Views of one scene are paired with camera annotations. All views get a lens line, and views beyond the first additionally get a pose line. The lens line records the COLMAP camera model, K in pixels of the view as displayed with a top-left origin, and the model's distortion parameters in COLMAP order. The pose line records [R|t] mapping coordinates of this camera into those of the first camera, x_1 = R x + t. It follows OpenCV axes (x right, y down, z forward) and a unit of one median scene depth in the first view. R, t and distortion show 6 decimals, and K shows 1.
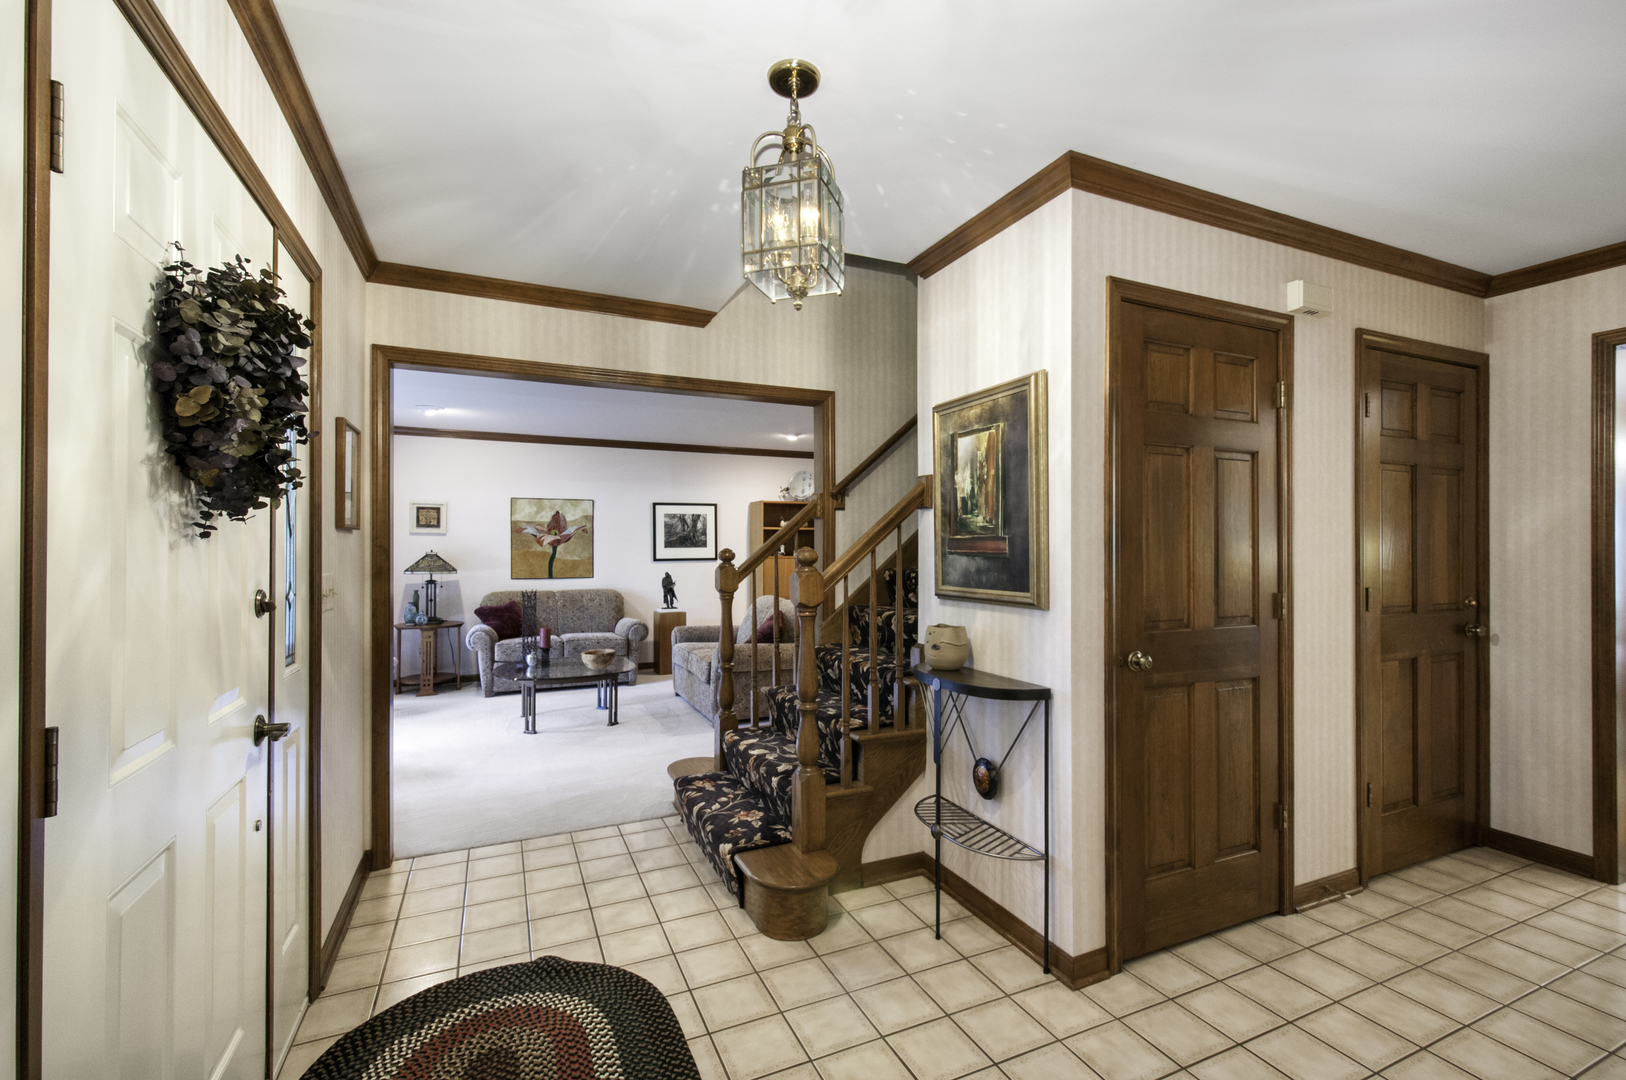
lens RADIAL K [[721.5, 0, 813.7], [0, 721.5, 543.2], [0, 0, 1]] dist [0.010218, -0.000113]
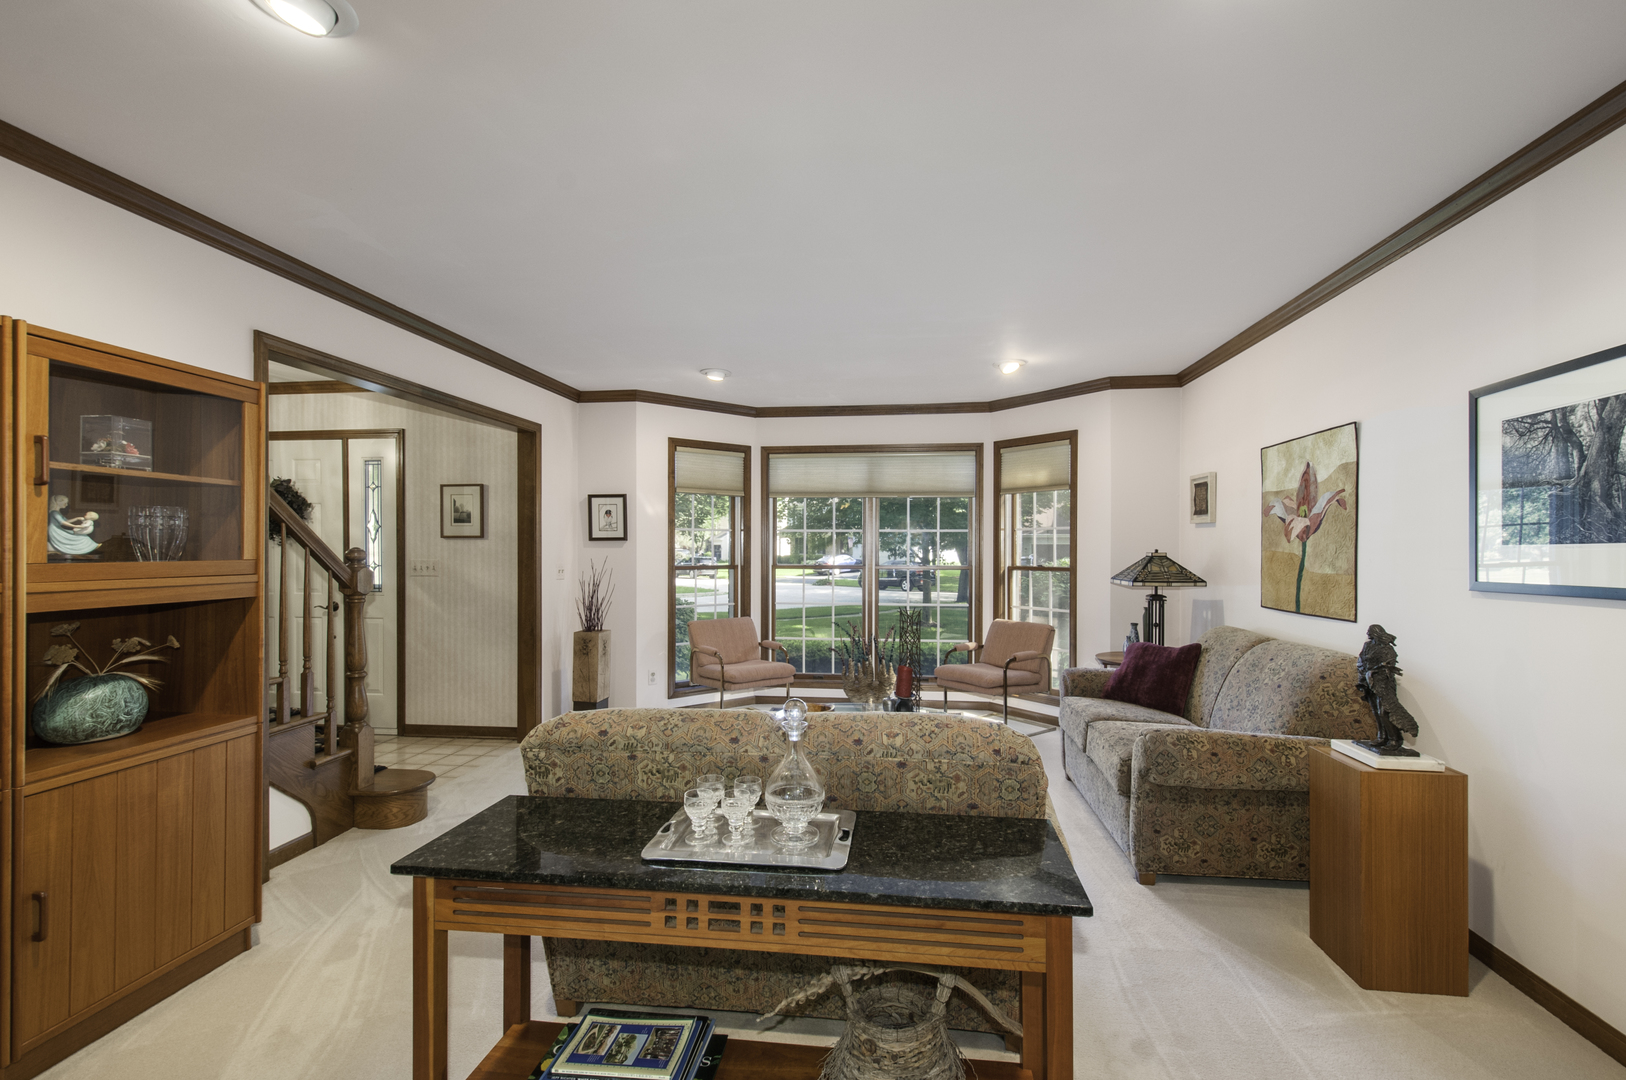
lens RADIAL K [[721.5, 0, 815.0], [0, 721.5, 546.6], [0, 0, 1]] dist [0.010218, -0.000113]
pose [[-0.531978, -0.003796, -0.846749, 0.183158], [0.004402, 0.999964, -0.007248, 0.009154], [0.846746, -0.007583, -0.531943, 0.981620]]
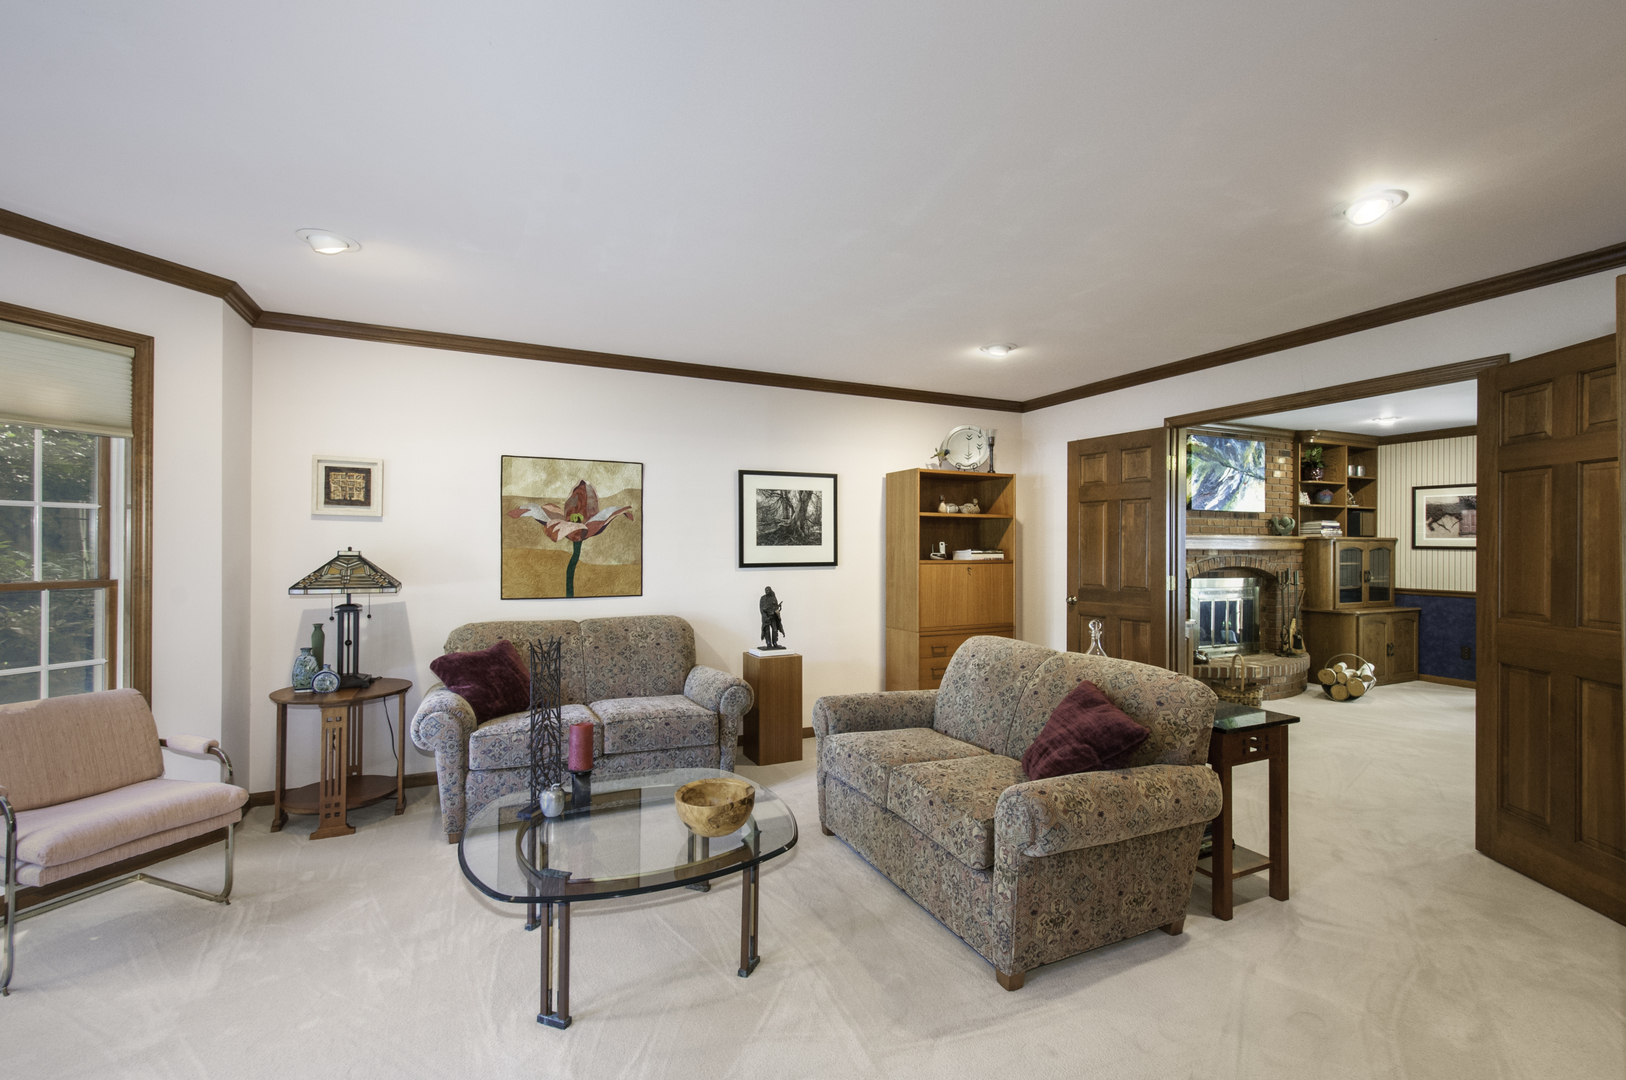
lens RADIAL K [[721.5, 0, 813.0], [0, 721.5, 543.4], [0, 0, 1]] dist [0.010218, -0.000113]
pose [[0.999818, 0.004732, 0.018506, -0.181802], [-0.004751, 0.999988, 0.000986, 0.004197], [-0.018501, -0.001074, 0.999828, 0.422172]]
